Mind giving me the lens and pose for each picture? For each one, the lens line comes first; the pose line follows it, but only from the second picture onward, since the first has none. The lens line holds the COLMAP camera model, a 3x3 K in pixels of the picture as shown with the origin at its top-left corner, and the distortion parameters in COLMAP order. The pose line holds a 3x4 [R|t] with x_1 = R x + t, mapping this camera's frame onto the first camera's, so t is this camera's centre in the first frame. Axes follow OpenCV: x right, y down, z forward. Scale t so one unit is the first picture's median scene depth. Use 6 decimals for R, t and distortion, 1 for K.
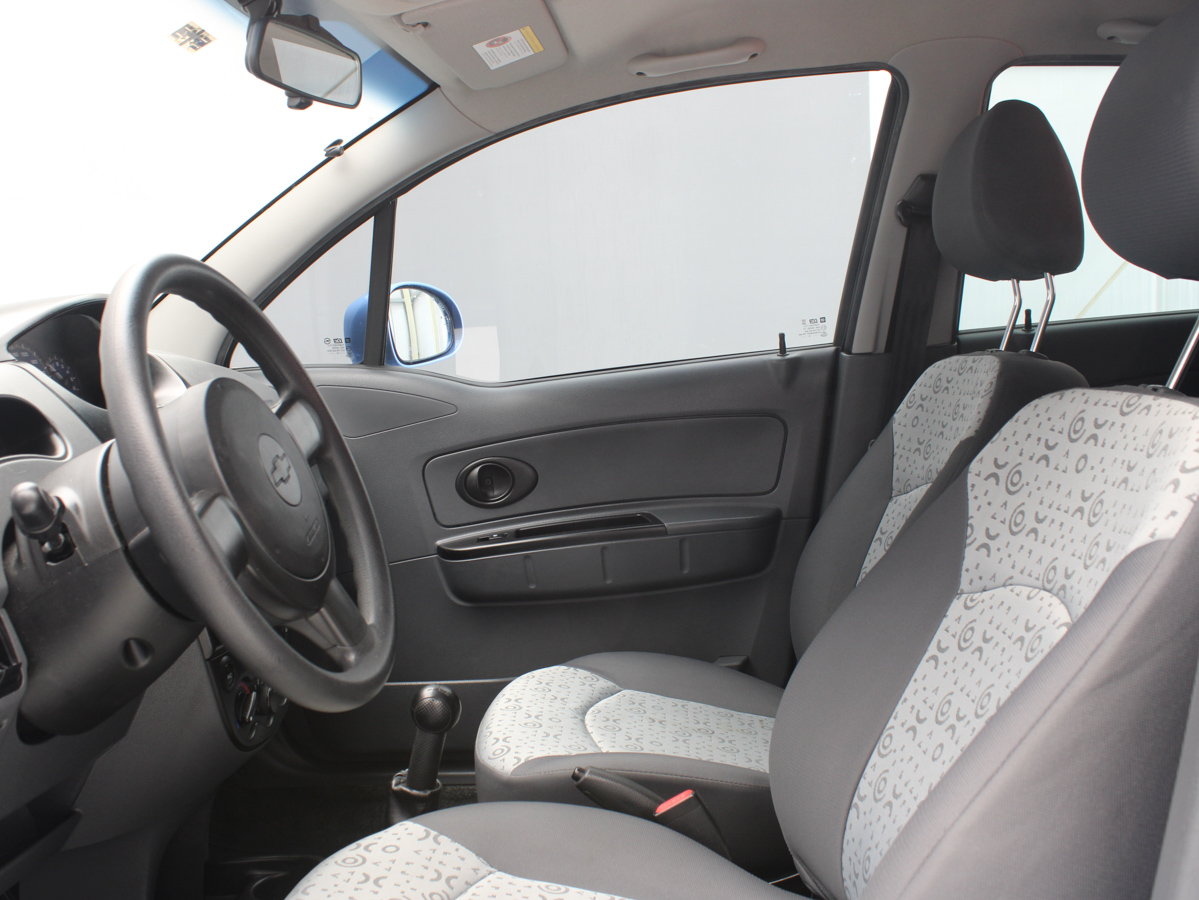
lens RADIAL K [[1202.2, 0, 580.8], [0, 1202.2, 457.1], [0, 0, 1]] dist [-0.159921, 0.165575]
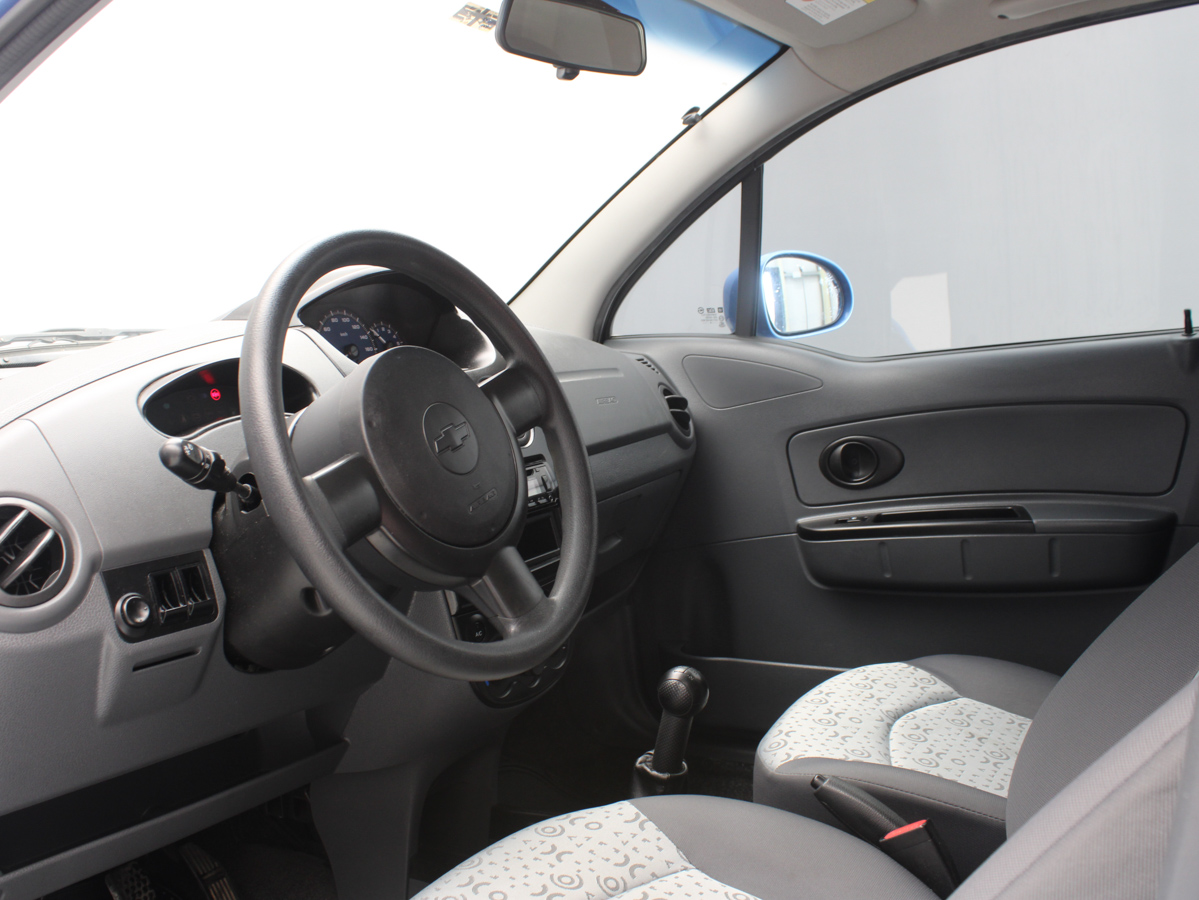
lens RADIAL K [[1198.2, 0, 599.5], [0, 1198.2, 450.0], [0, 0, 1]] dist [-0.163184, 0.165795]
pose [[0.901380, 0.057289, -0.429222, 0.162512], [-0.048383, 0.998327, 0.031643, -0.009528], [0.430317, -0.007755, 0.902645, 0.070794]]
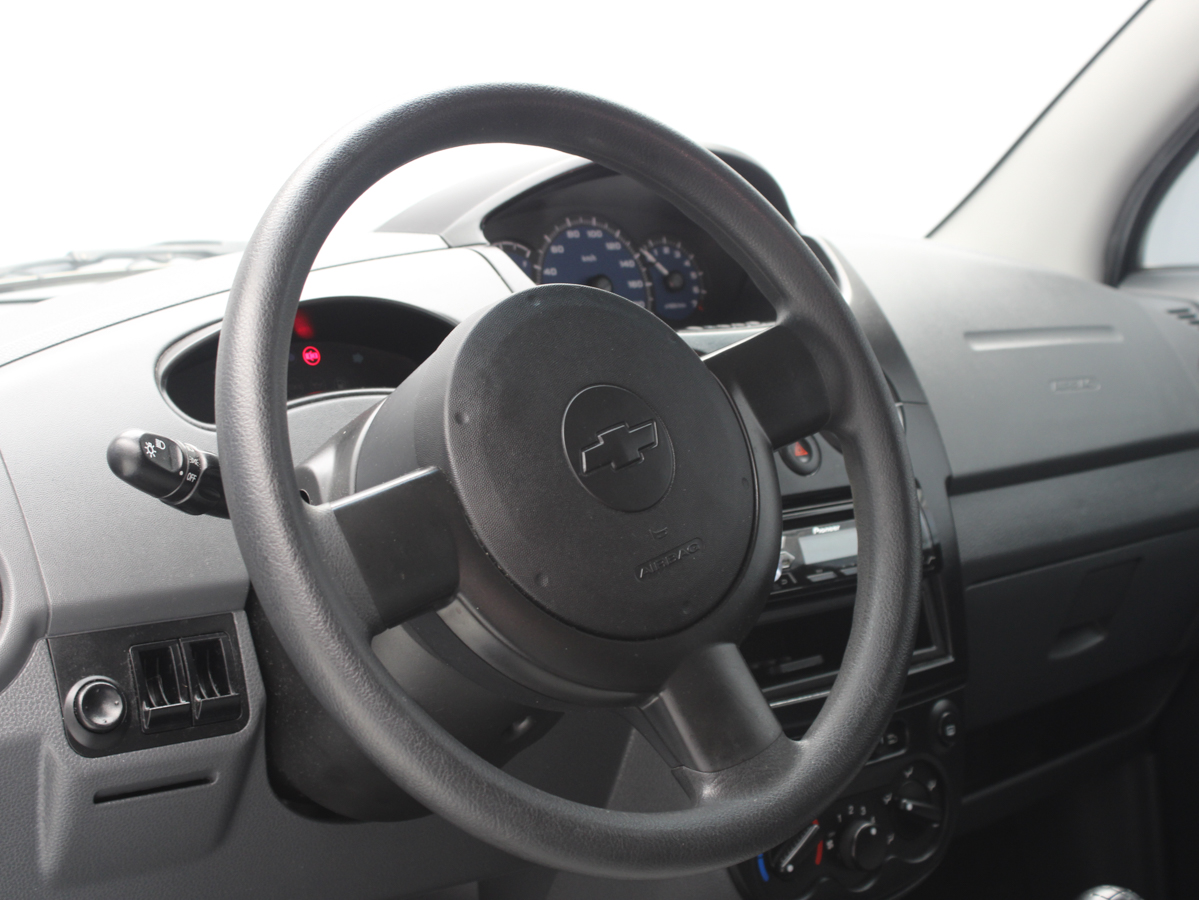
lens RADIAL K [[2006.2, 0, 599.5], [0, 2006.2, 450.0], [0, 0, 1]] dist [-0.027972, 0.009544]
pose [[0.699453, 0.094390, -0.708418, 0.235672], [-0.077891, 0.995403, 0.055723, -0.022661], [0.710421, 0.016204, 0.703590, 0.162845]]
